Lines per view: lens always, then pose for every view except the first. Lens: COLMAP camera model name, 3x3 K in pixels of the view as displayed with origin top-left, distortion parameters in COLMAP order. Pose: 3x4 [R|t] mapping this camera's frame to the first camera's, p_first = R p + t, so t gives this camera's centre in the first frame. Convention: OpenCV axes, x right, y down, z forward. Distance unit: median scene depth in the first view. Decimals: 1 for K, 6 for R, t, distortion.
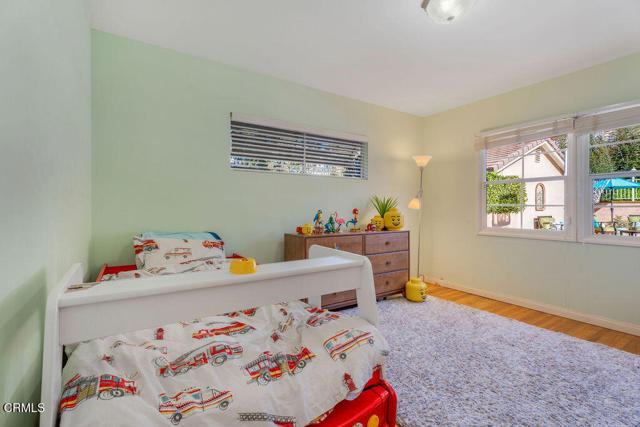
lens RADIAL K [[295.2, 0, 319.6], [0, 295.2, 209.4], [0, 0, 1]] dist [0.004719, 0.000491]
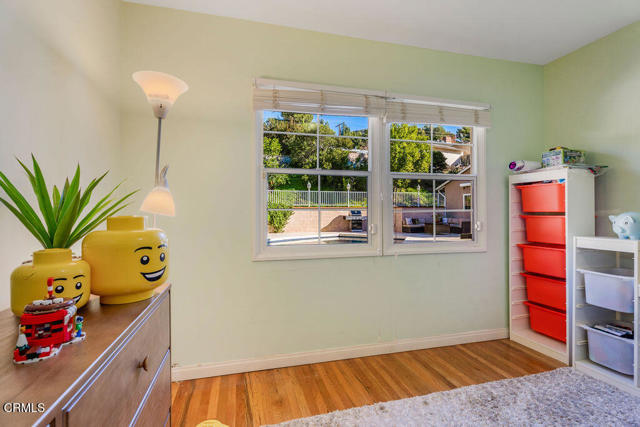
lens RADIAL K [[295.2, 0, 318.2], [0, 295.2, 208.8], [0, 0, 1]] dist [0.004719, 0.000491]
pose [[0.320310, 0.011770, 0.947240, 0.054319], [0.004299, 0.999894, -0.013878, -0.005612], [-0.947303, 0.008518, 0.320225, 0.771709]]
